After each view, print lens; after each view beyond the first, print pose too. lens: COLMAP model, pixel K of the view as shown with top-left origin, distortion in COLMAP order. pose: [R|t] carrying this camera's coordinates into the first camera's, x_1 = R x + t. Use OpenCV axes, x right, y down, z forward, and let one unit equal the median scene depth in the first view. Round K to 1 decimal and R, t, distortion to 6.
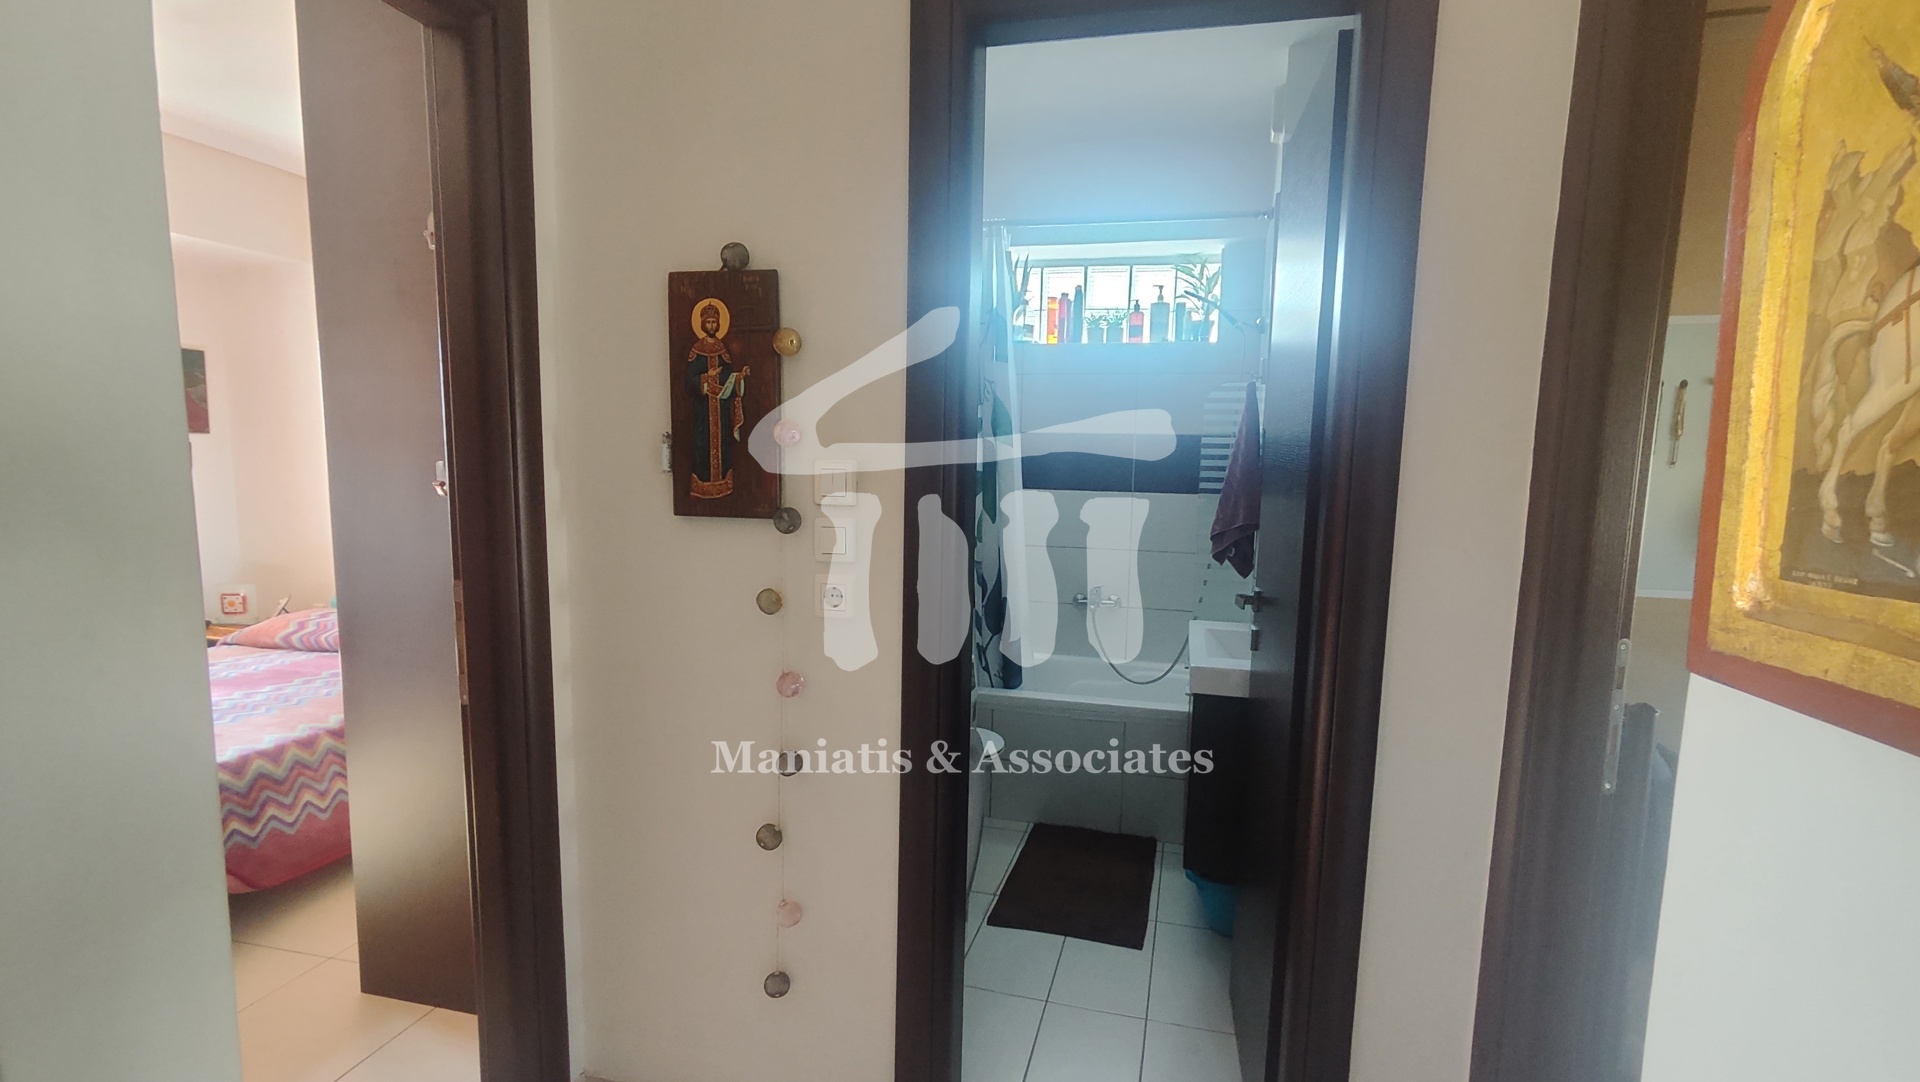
lens RADIAL K [[866.6, 0, 993.1], [0, 866.6, 563.9], [0, 0, 1]] dist [0.003883, -0.000626]
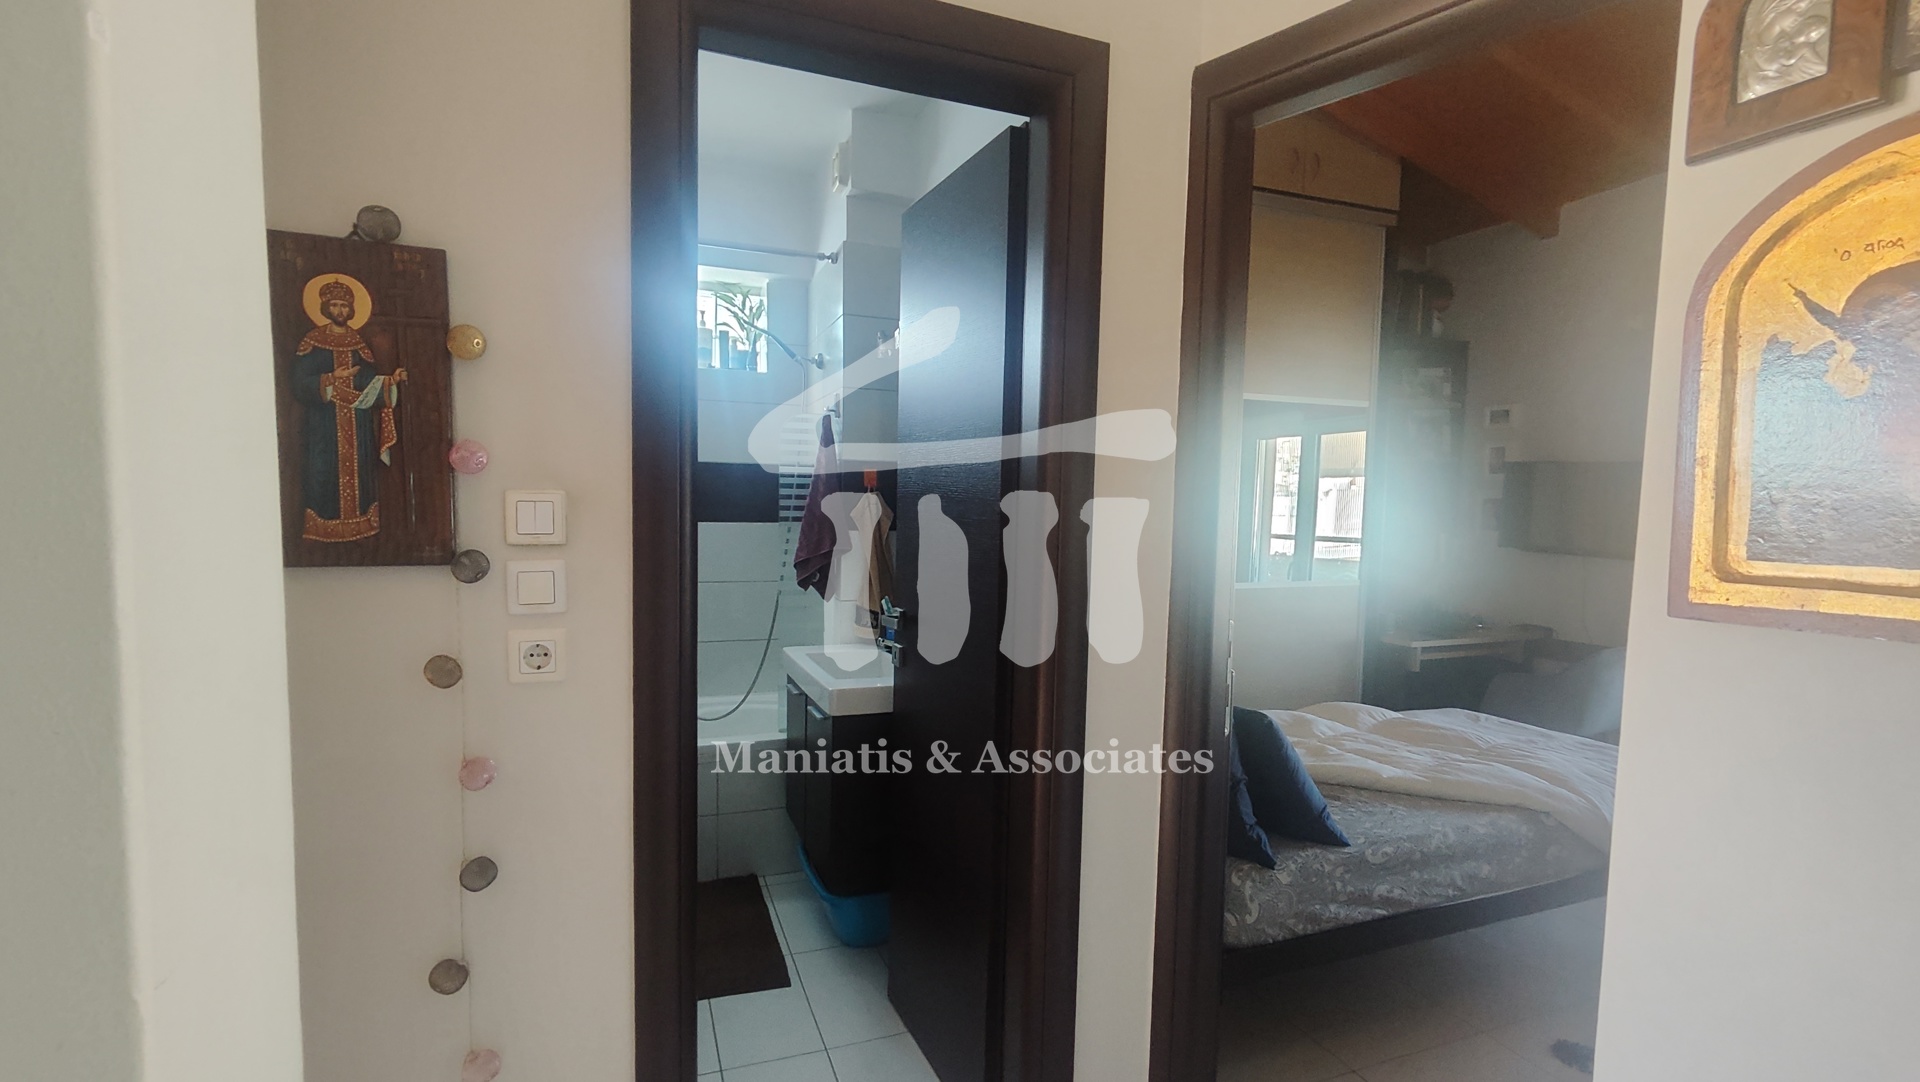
lens RADIAL K [[866.6, 0, 973.2], [0, 866.6, 565.7], [0, 0, 1]] dist [0.003883, -0.000626]
pose [[0.817600, -0.050336, 0.573582, -0.311151], [0.066920, 0.997728, -0.007832, -0.013425], [-0.571884, 0.044788, 0.819111, 0.086095]]
